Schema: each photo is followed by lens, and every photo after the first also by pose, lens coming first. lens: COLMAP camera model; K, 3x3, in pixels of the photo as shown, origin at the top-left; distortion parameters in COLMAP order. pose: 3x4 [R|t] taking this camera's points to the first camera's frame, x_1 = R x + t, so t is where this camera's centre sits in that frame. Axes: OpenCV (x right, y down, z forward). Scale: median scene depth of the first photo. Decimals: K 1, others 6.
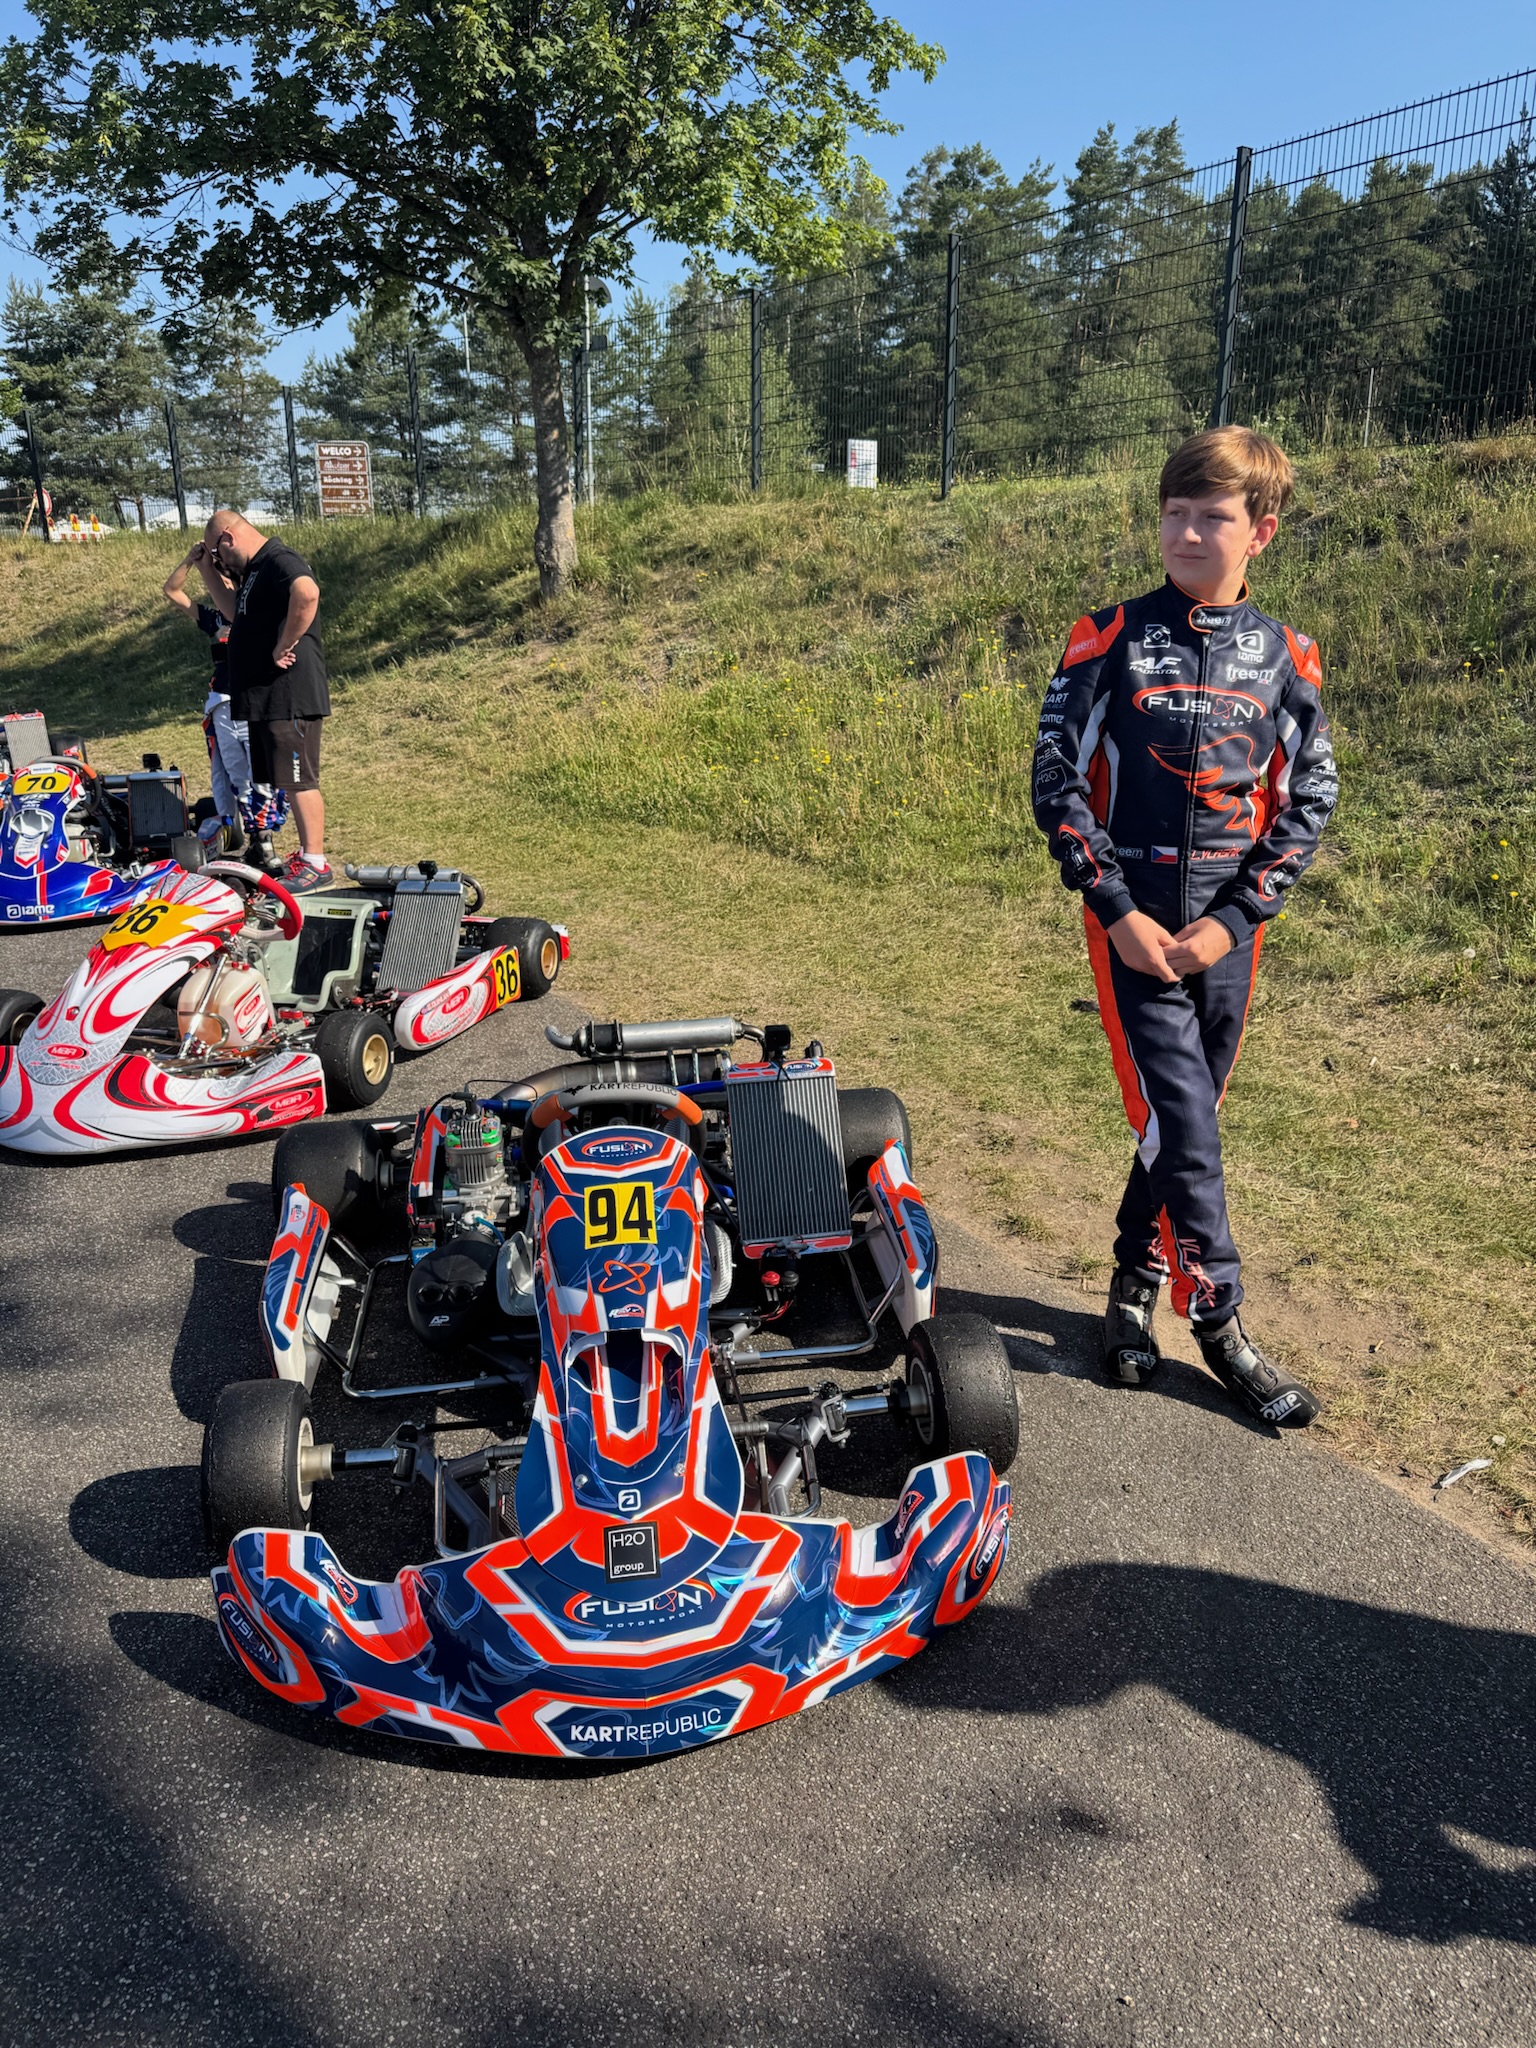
lens RADIAL K [[1431.2, 0, 765.2], [0, 1431.2, 1024.2], [0, 0, 1]] dist [0.181685, -0.355712]
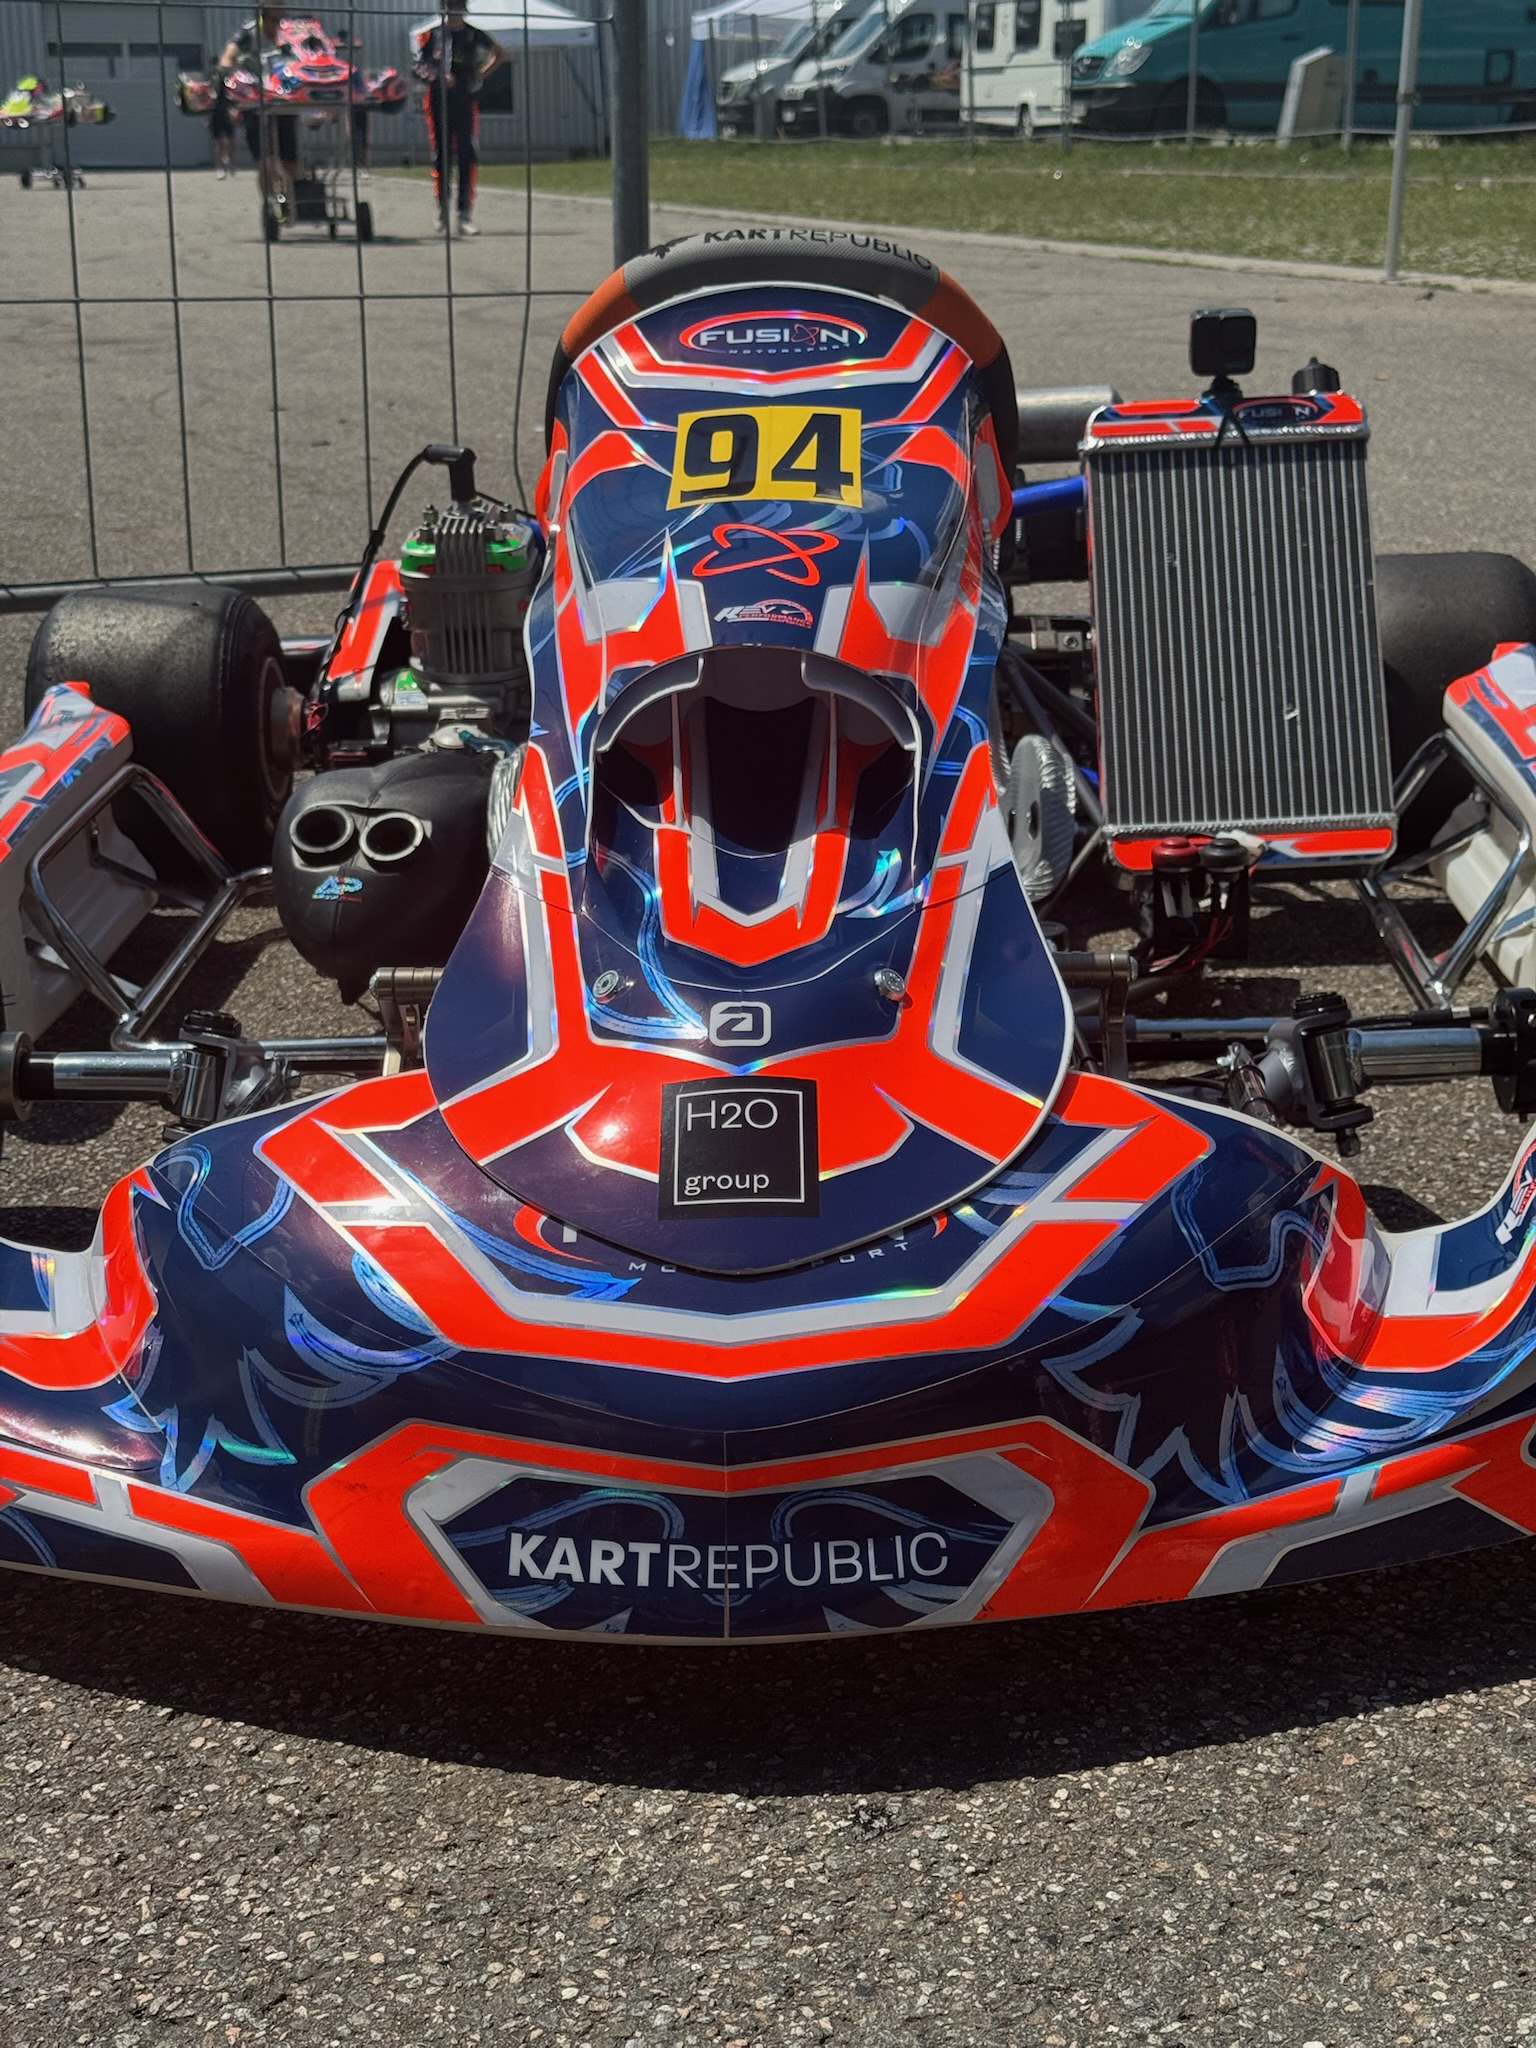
lens RADIAL K [[2877.0, 0, 768.0], [0, 2877.0, 1024.0], [0, 0, 1]] dist [0.056025, 0.019973]
pose [[0.986830, 0.042301, -0.156134, 0.027186], [-0.047575, 0.998411, -0.030195, 0.369199], [0.154608, 0.037225, 0.987274, 0.329677]]
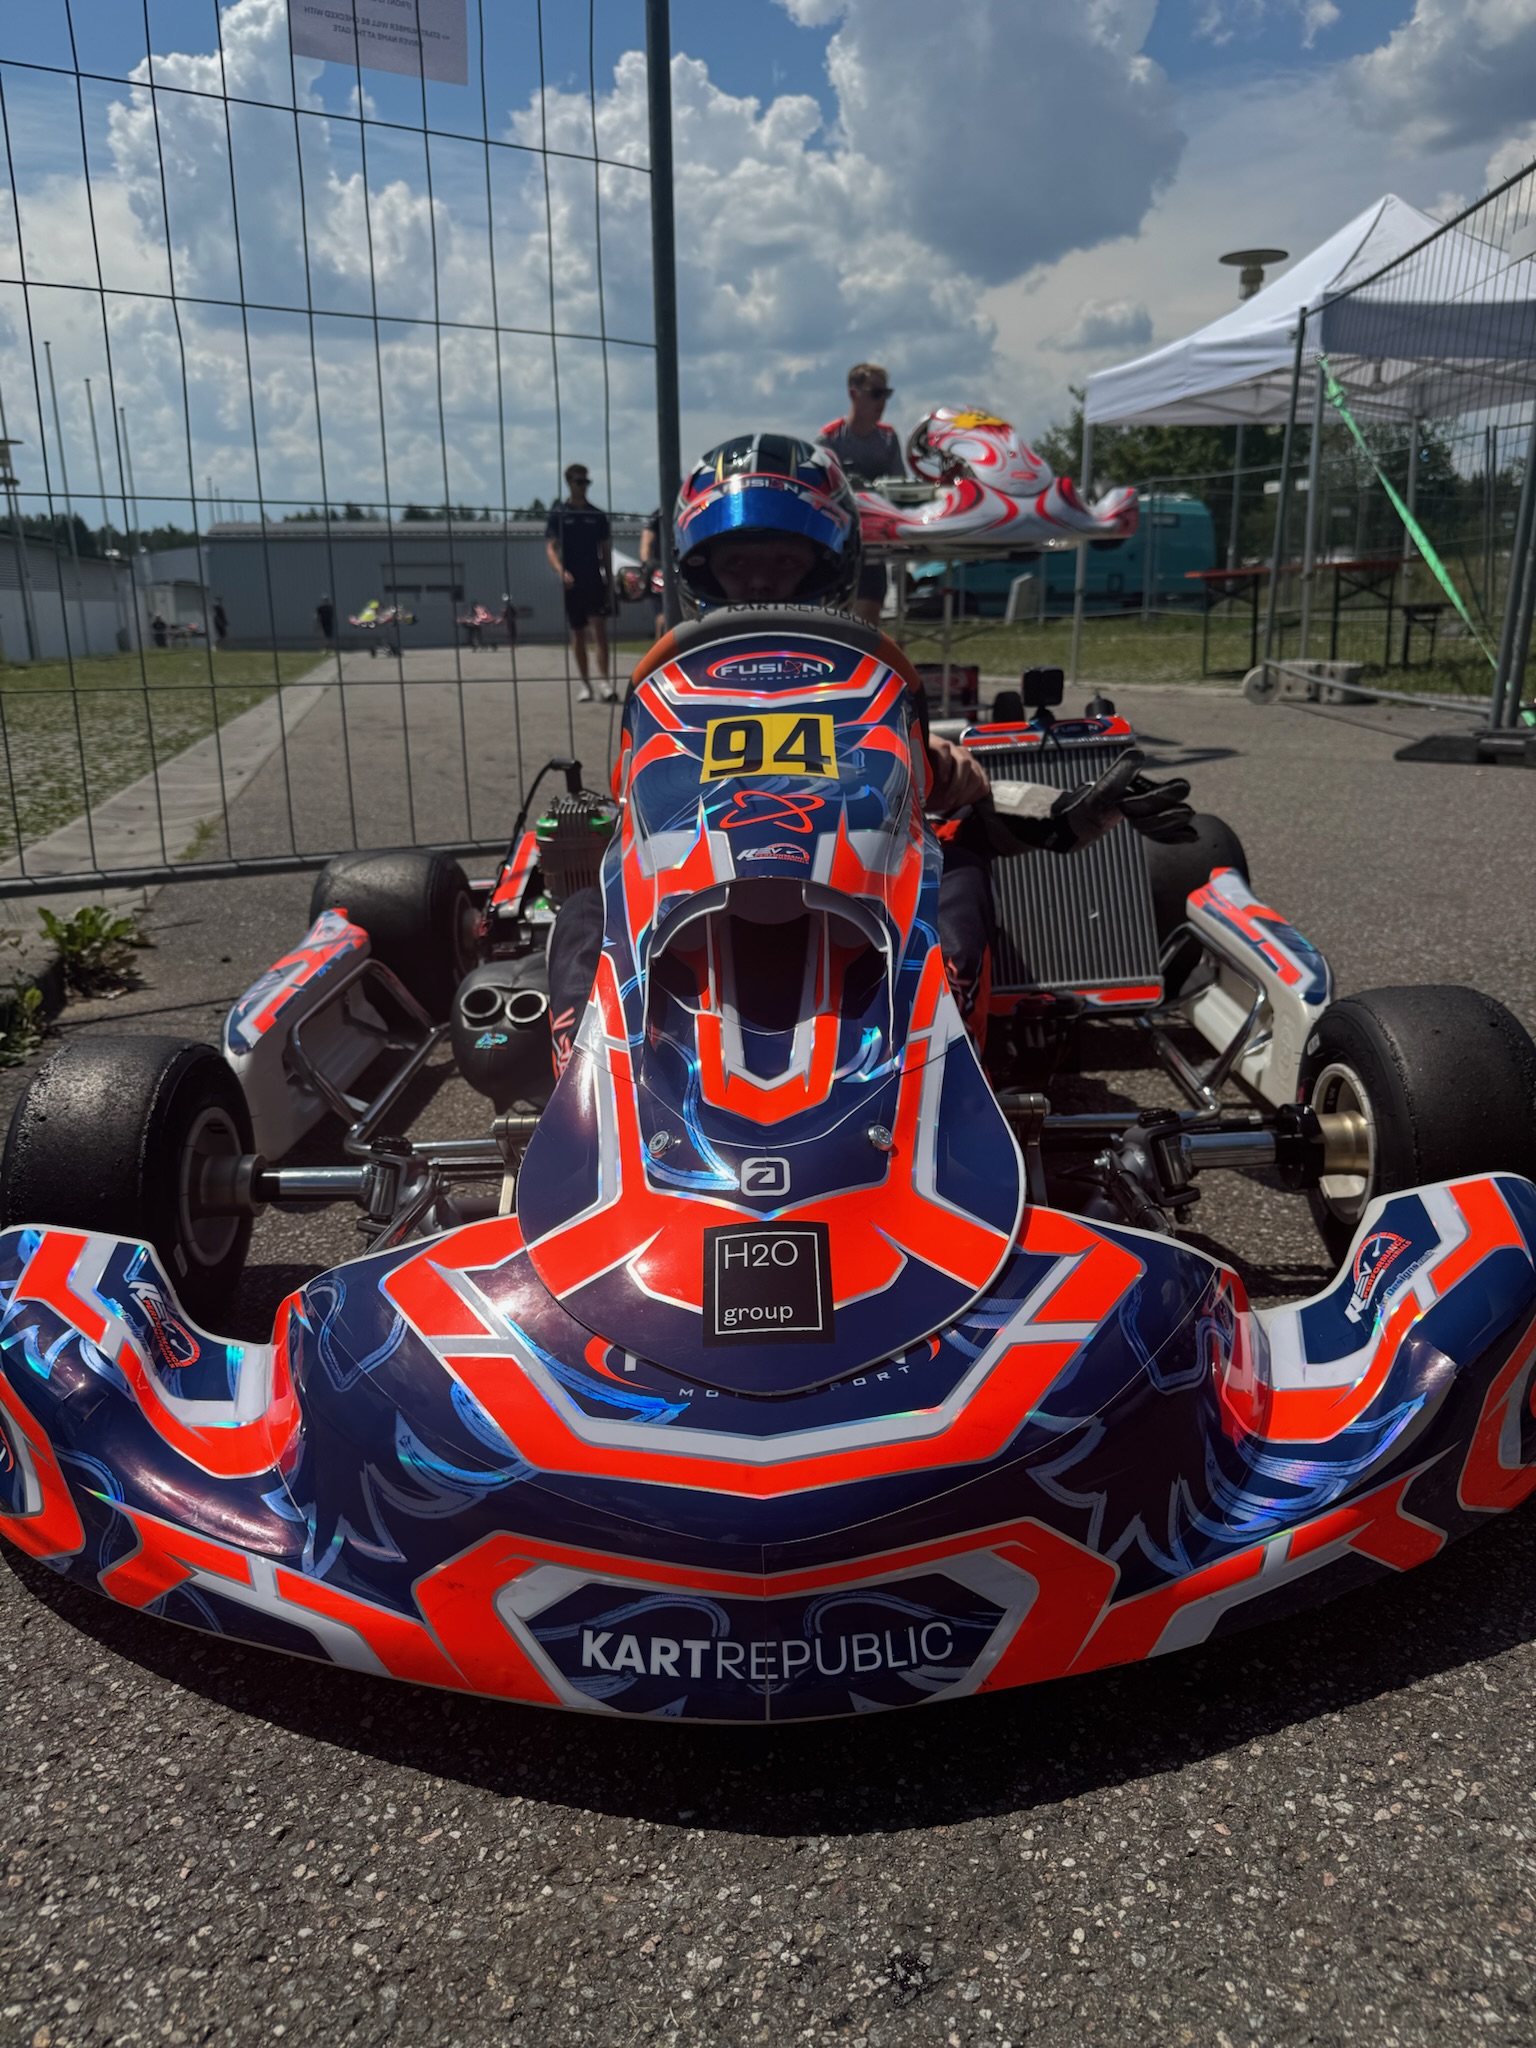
lens RADIAL K [[1457.3, 0, 768.0], [0, 1457.3, 1024.0], [0, 0, 1]] dist [0.070480, -0.107580]
pose [[0.988547, 0.017507, -0.149891, -0.022896], [-0.026931, 0.997770, -0.061070, 0.327478], [0.148488, 0.064407, 0.986815, 0.580905]]
